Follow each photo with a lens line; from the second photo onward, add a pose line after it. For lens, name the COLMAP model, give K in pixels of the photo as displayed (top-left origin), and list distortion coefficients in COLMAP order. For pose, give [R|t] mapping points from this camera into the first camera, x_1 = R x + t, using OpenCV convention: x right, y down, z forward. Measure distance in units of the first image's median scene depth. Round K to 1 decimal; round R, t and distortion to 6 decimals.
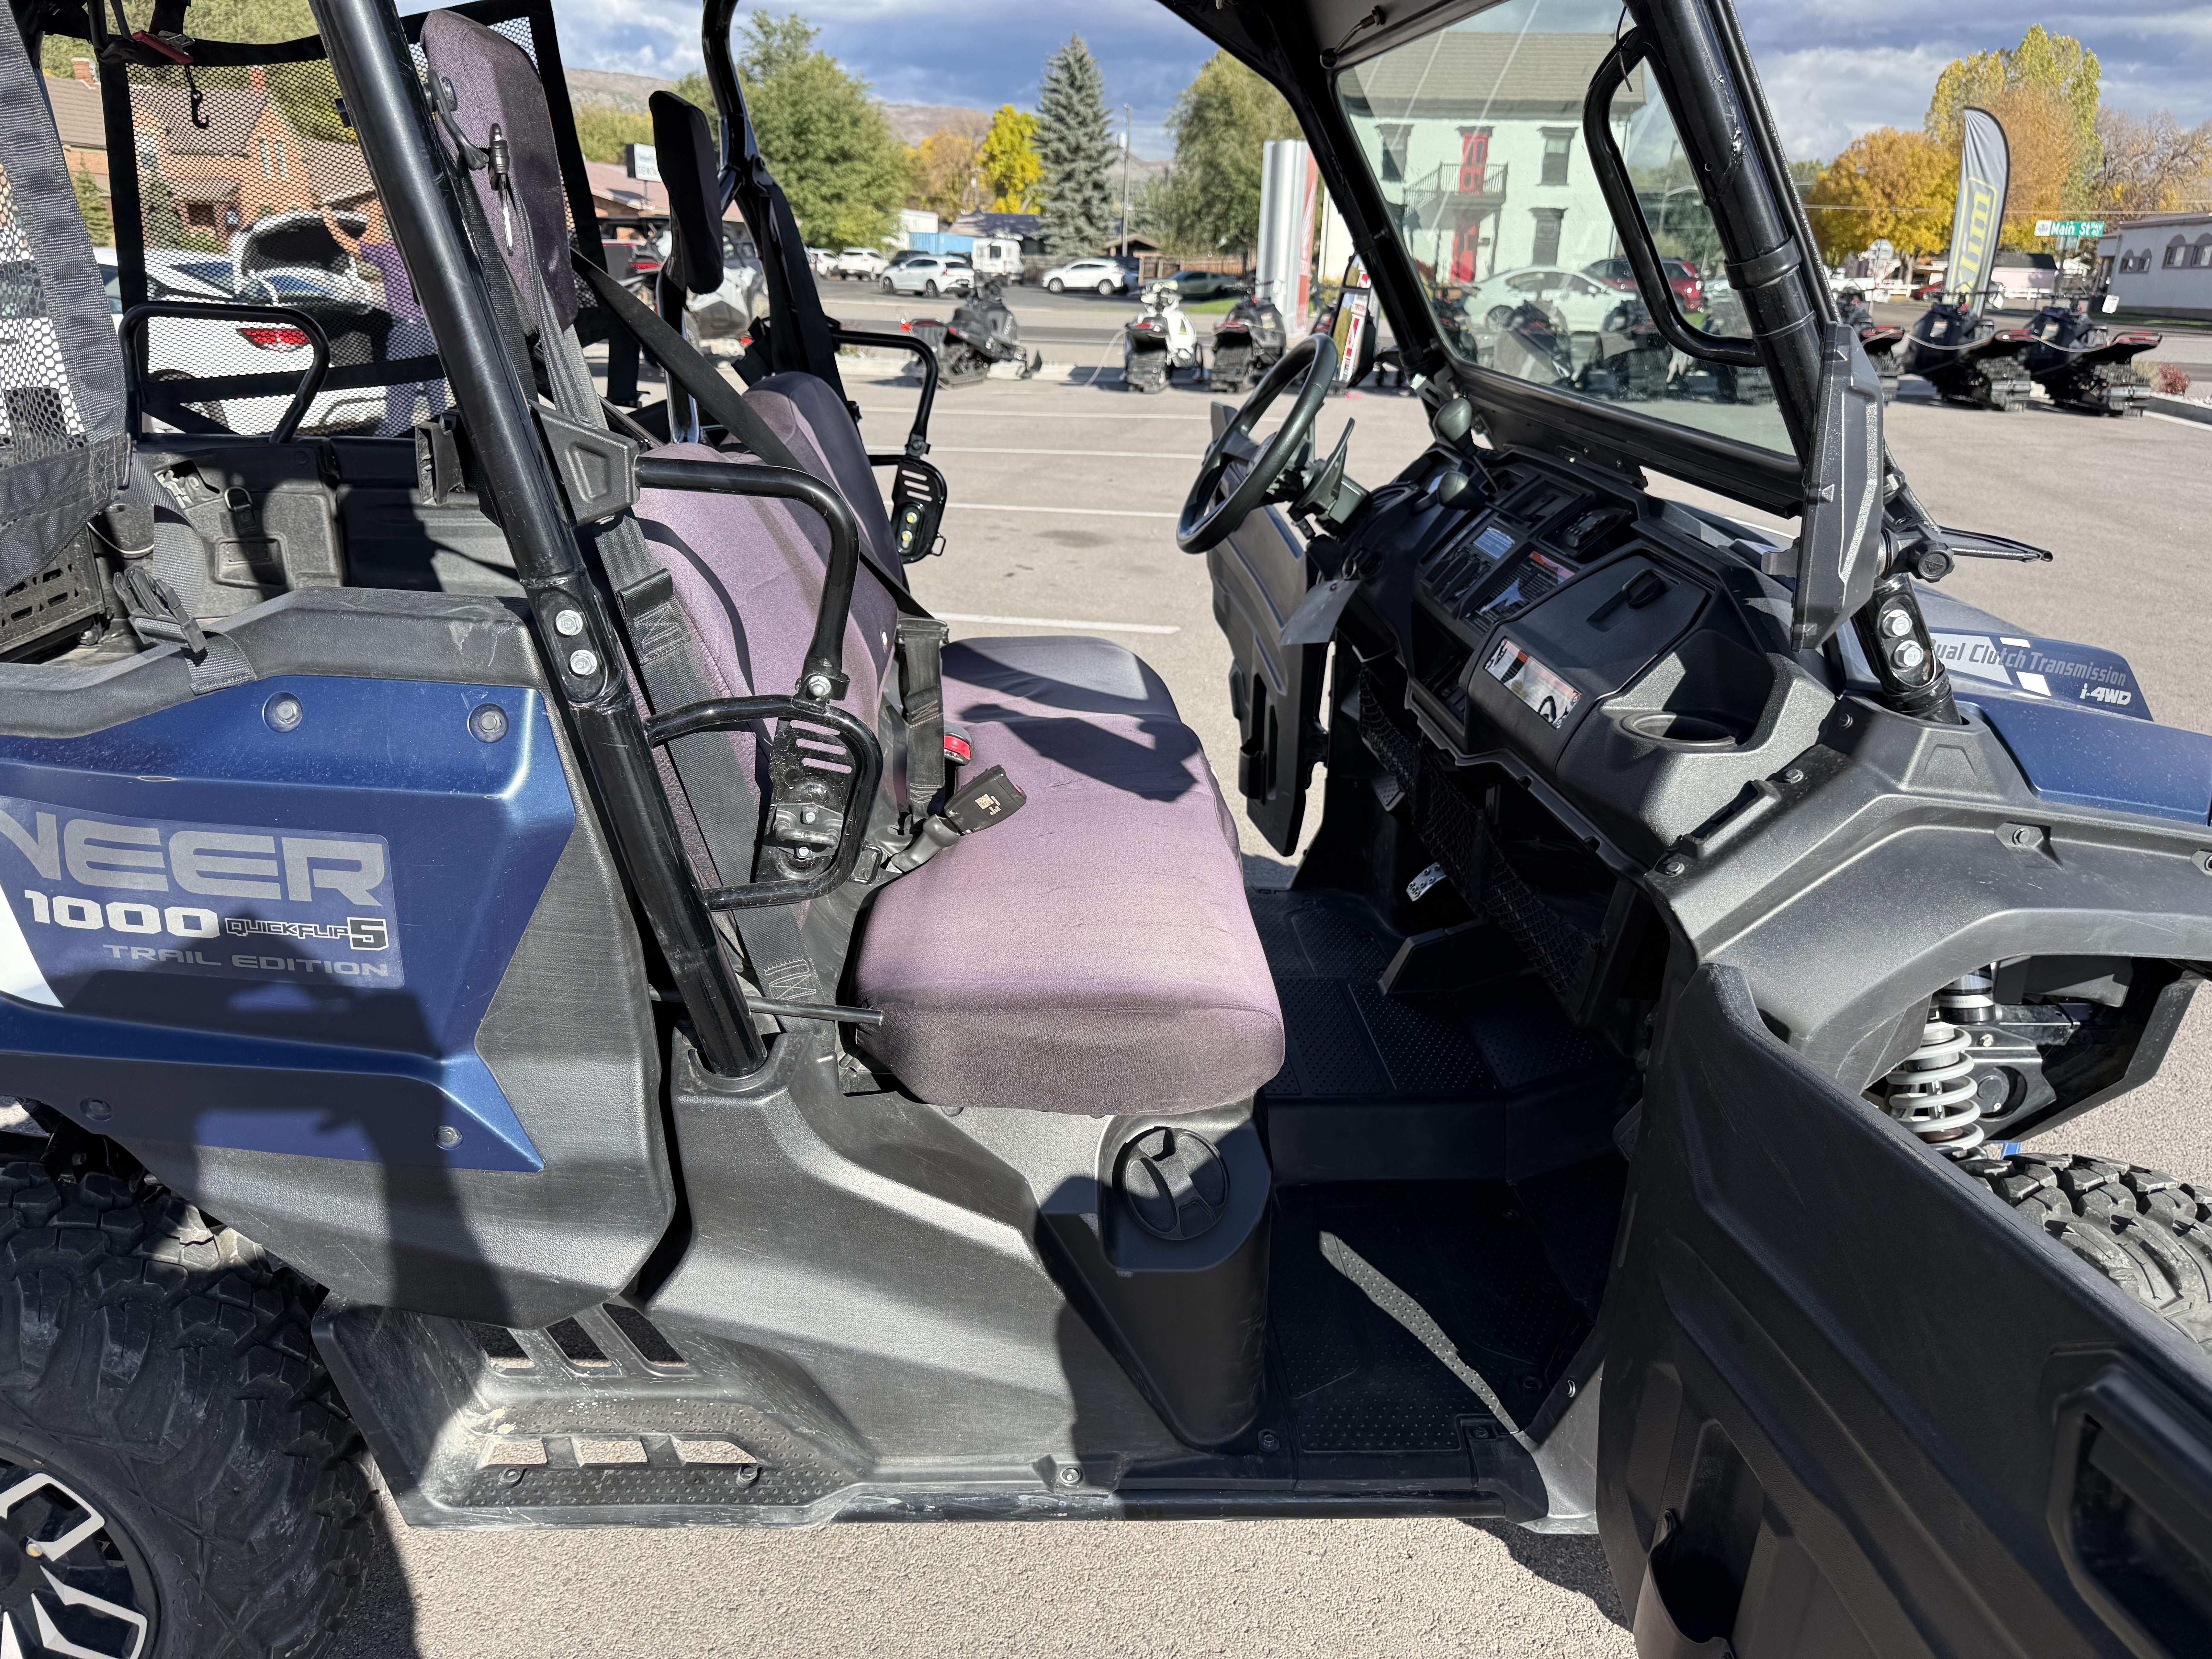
lens RADIAL K [[1554.9, 0, 1108.4], [0, 1554.9, 837.6], [0, 0, 1]] dist [0.038836, -0.051733]
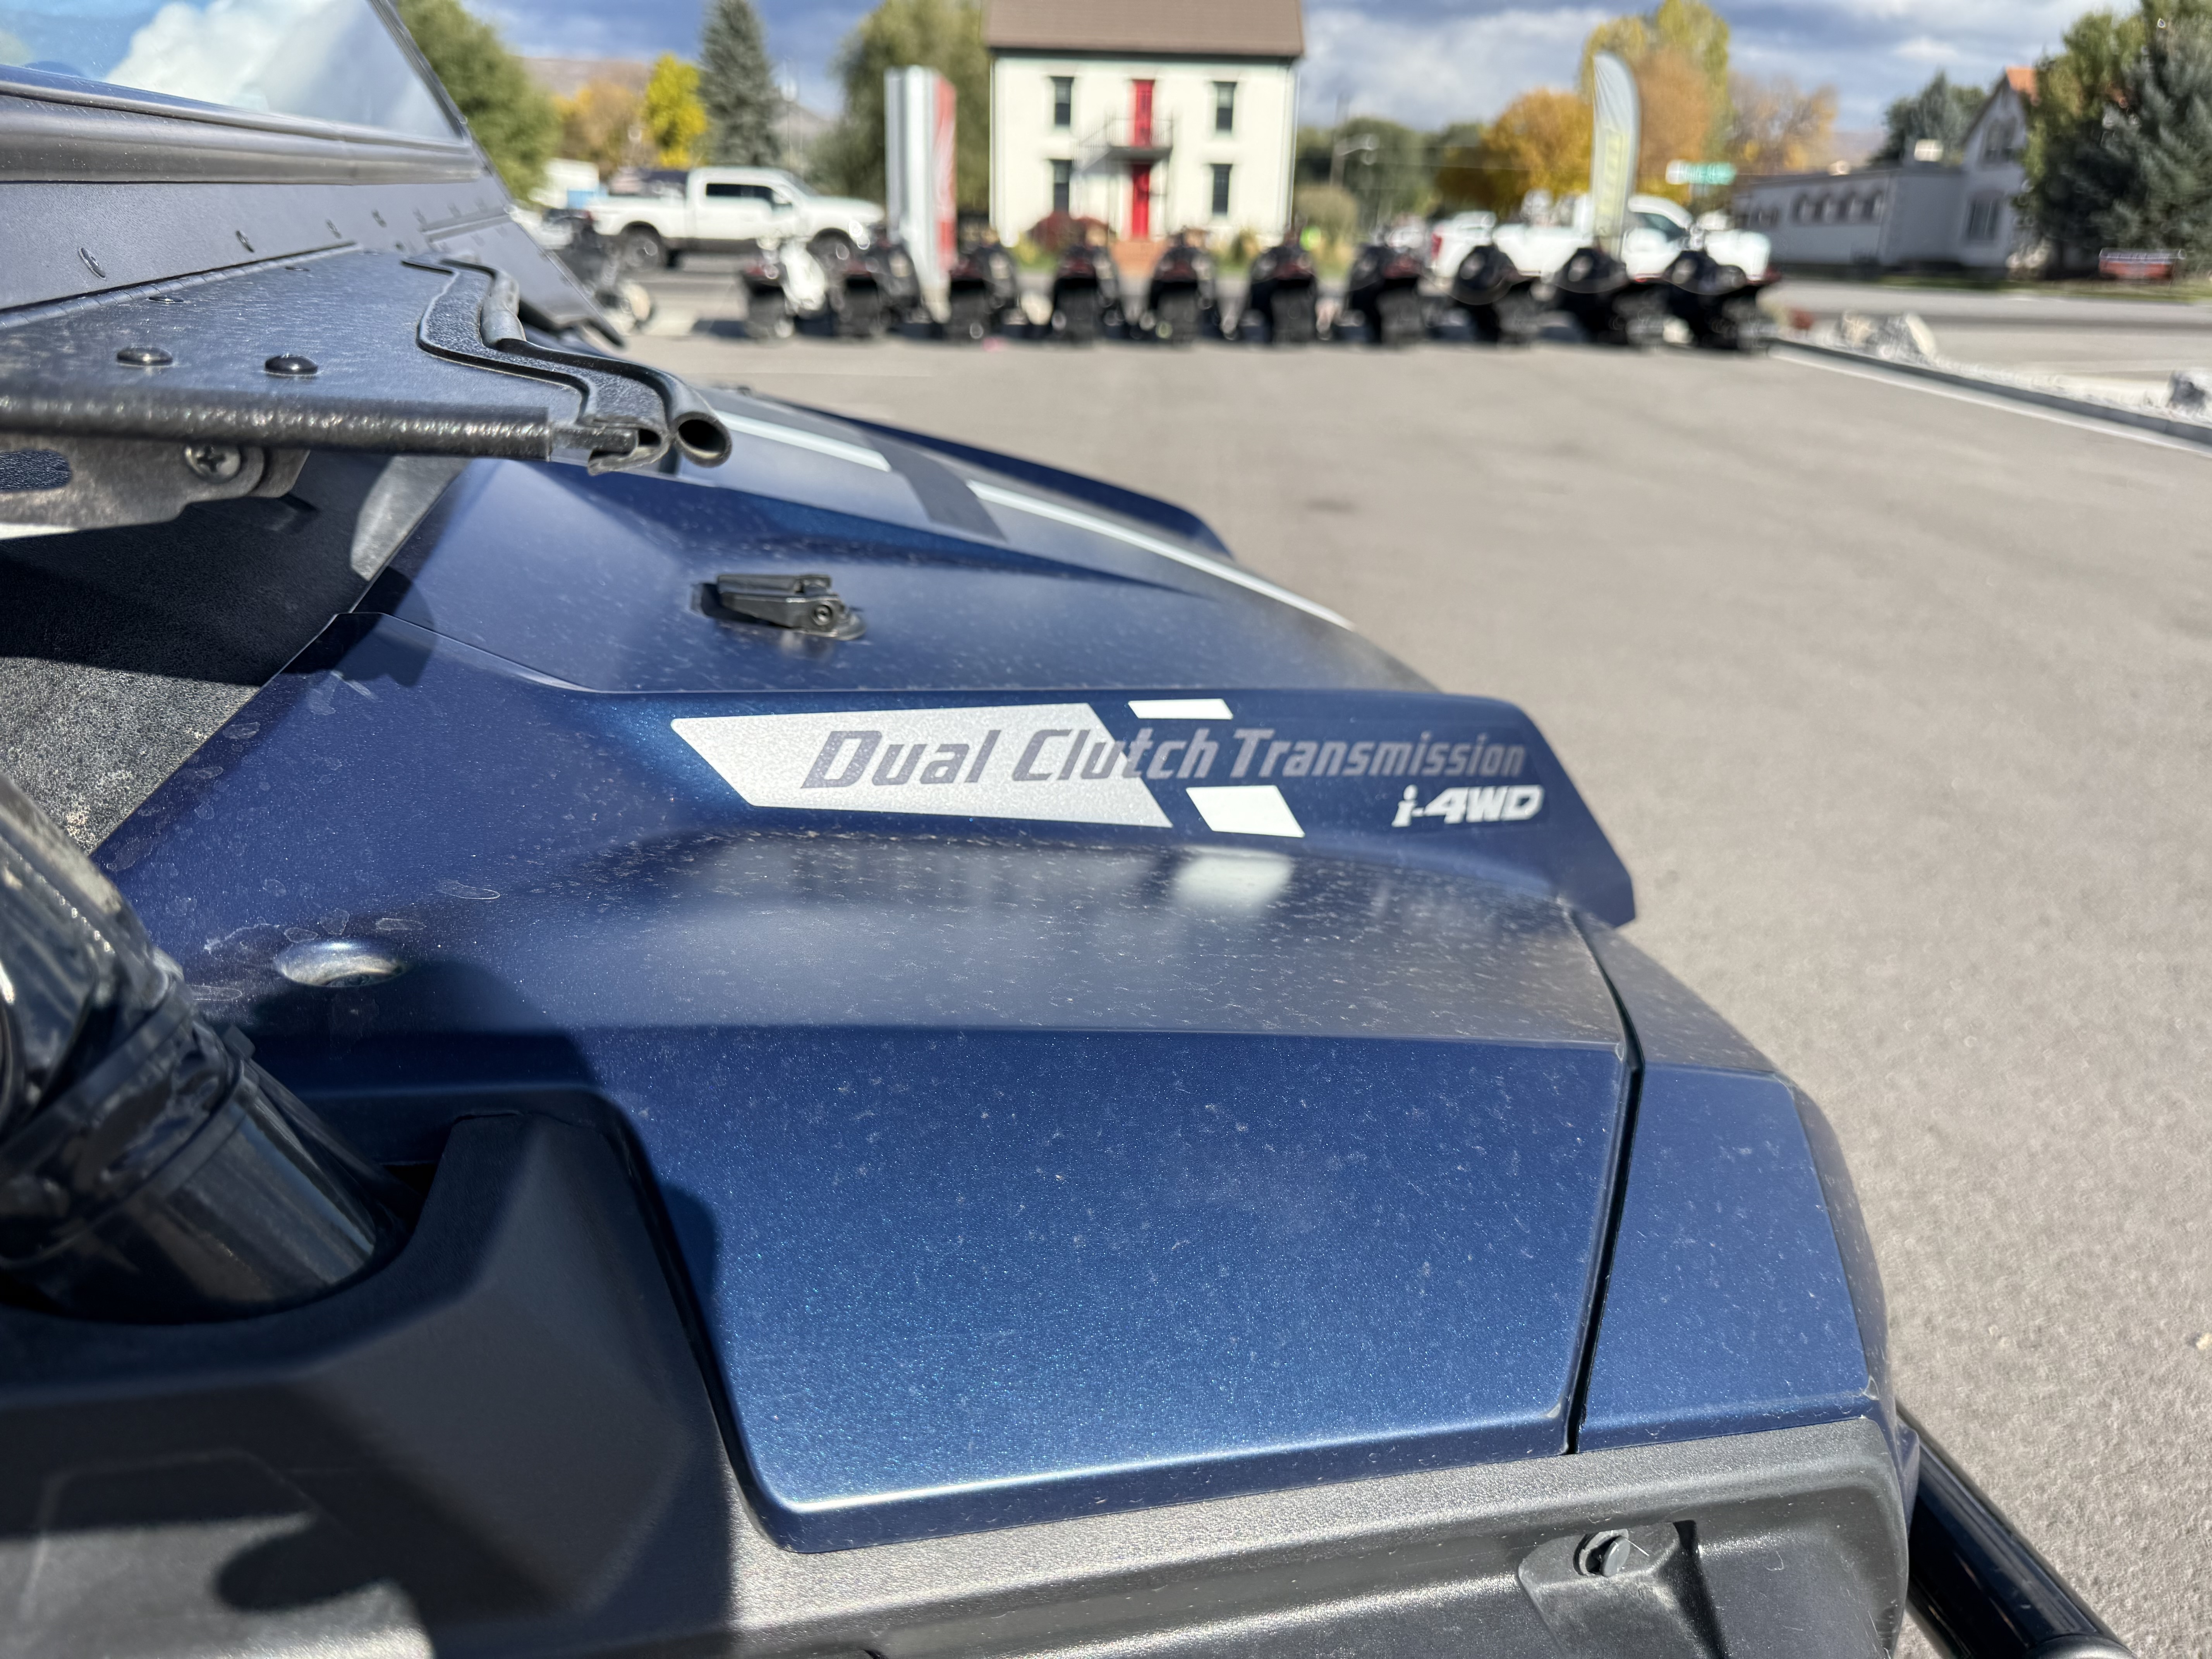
lens RADIAL K [[1589.2, 0, 1083.2], [0, 1589.2, 839.4], [0, 0, 1]] dist [-0.016199, -0.001893]
pose [[0.986255, -0.061905, 0.153192, 0.582105], [0.059026, 0.997985, 0.023278, -0.122199], [-0.154325, -0.013916, 0.987922, 0.735647]]
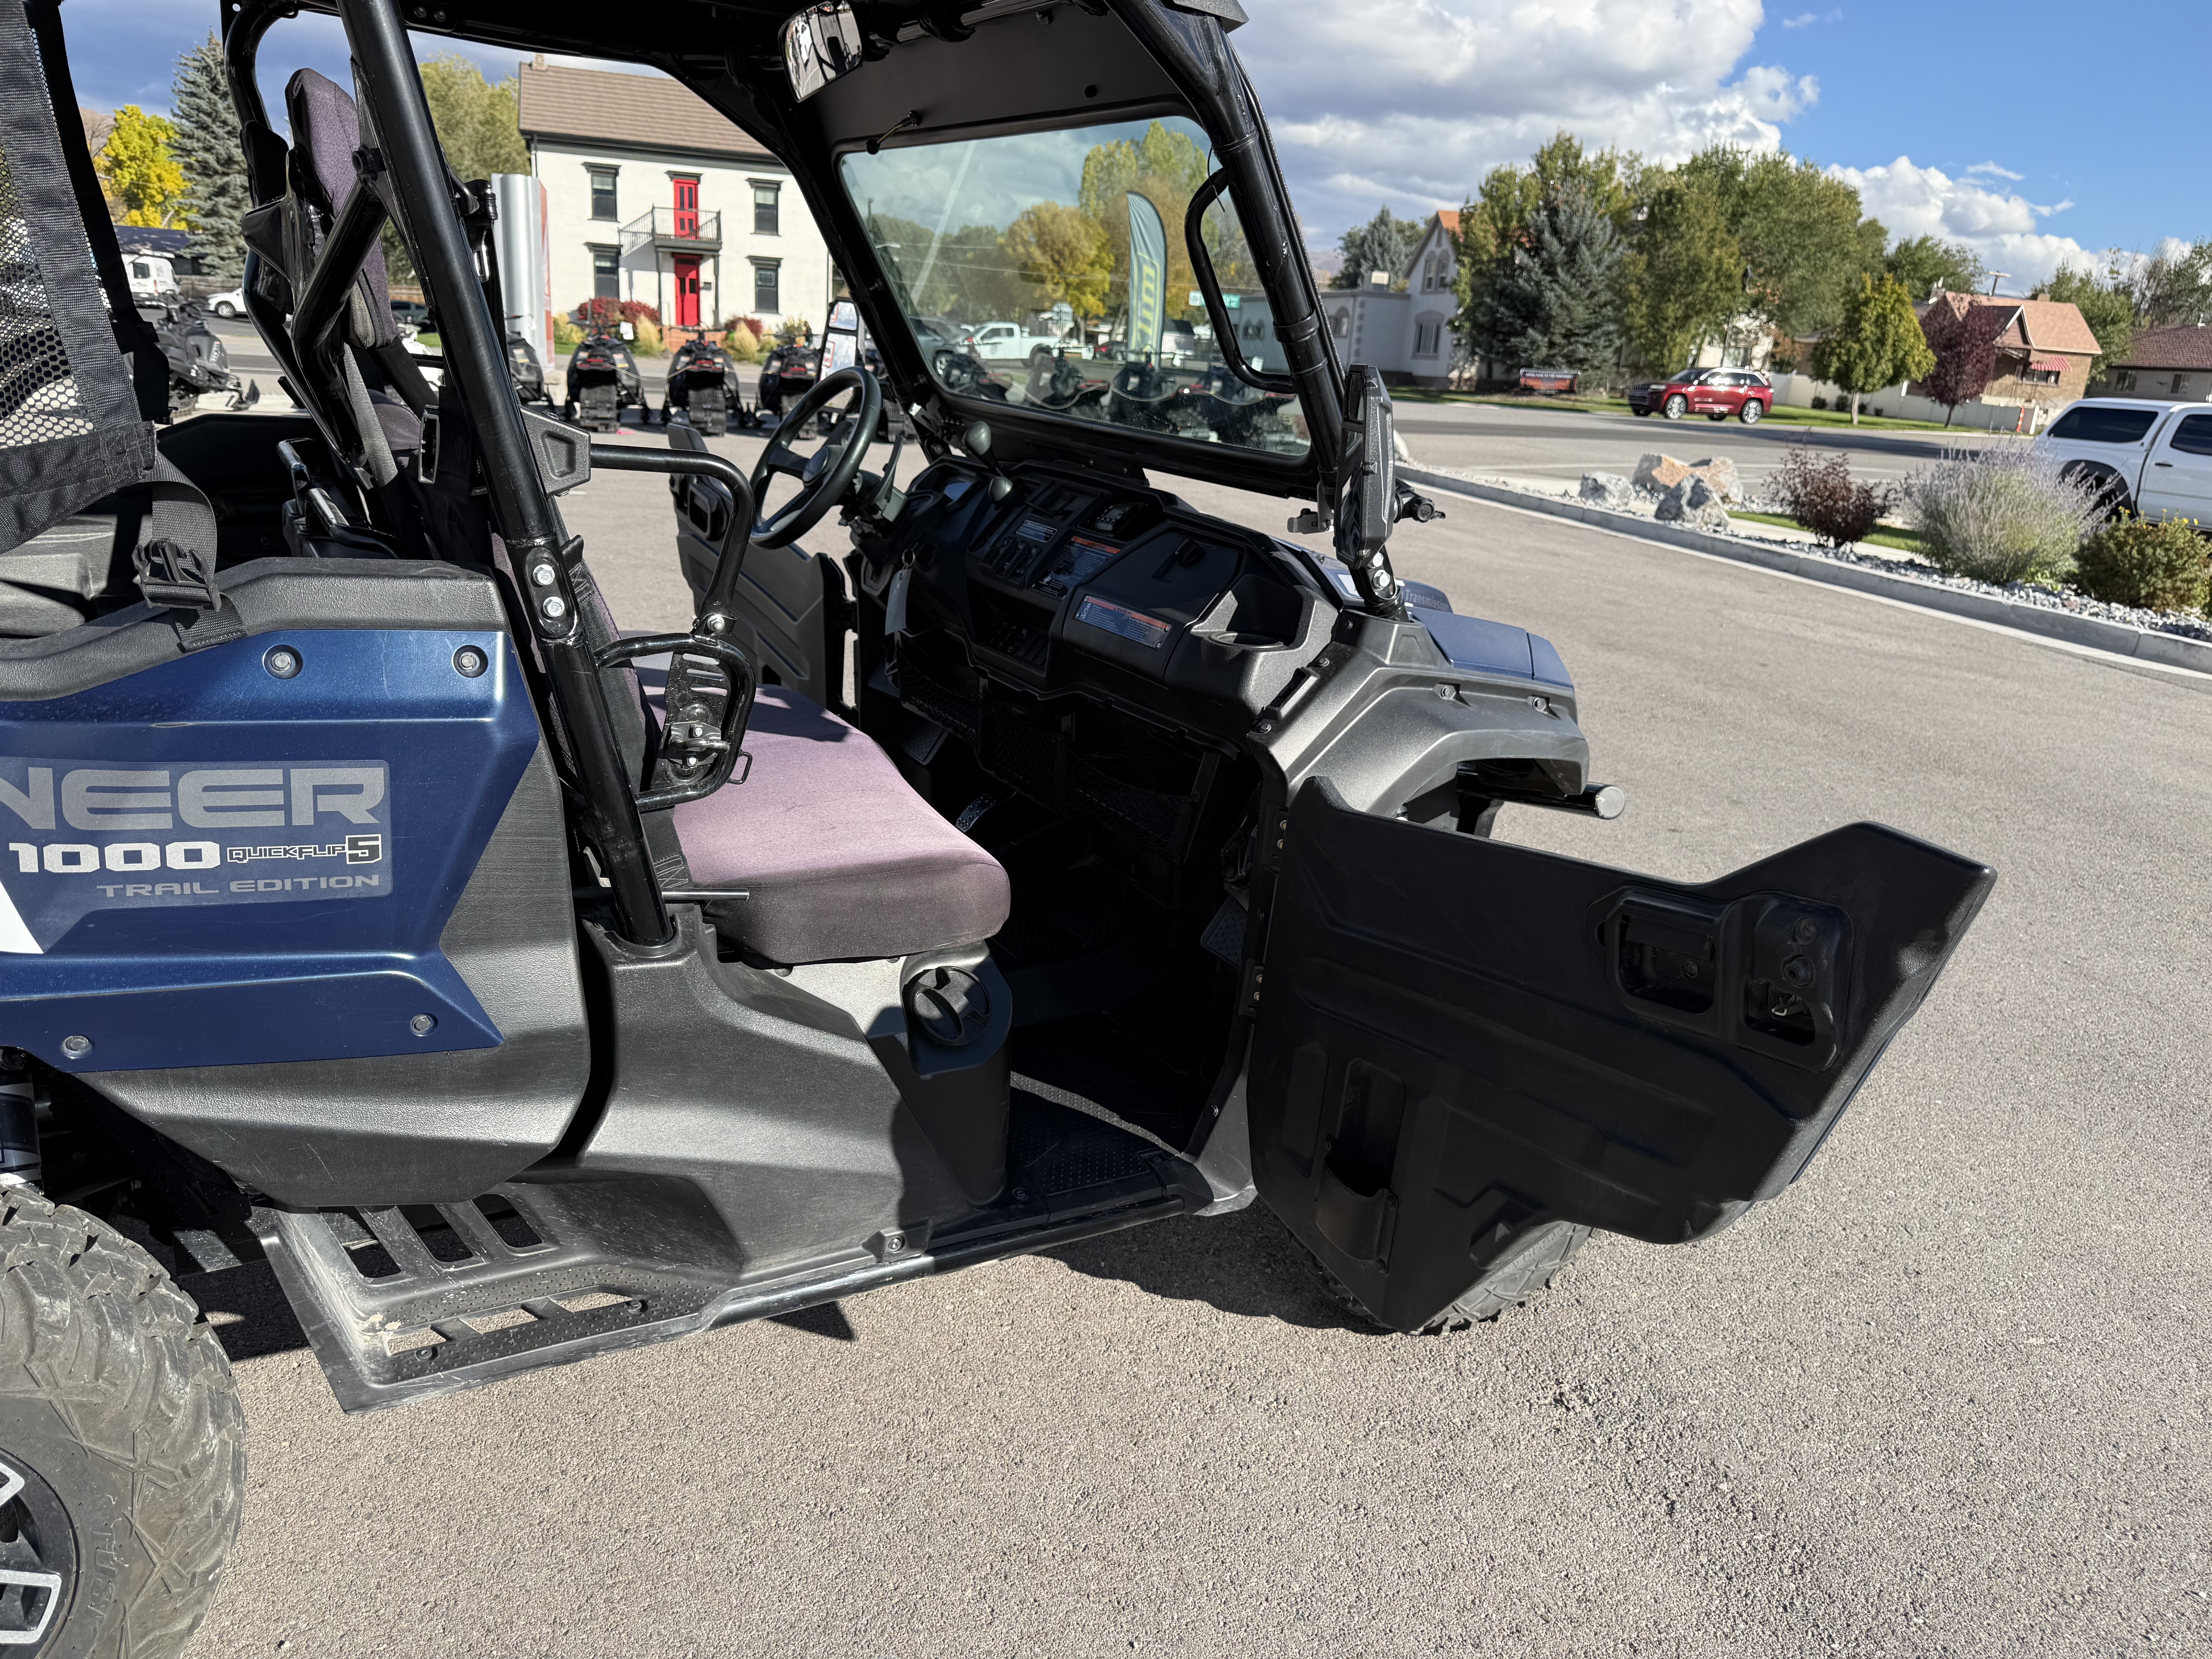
lens RADIAL K [[1554.4, 0, 1102.5], [0, 1554.4, 842.4], [0, 0, 1]] dist [0.087627, -0.131261]
pose [[0.894019, -0.107082, 0.435044, -0.374278], [0.117382, 0.993082, 0.003219, 0.090051], [-0.432379, 0.048188, 0.900404, -0.234842]]
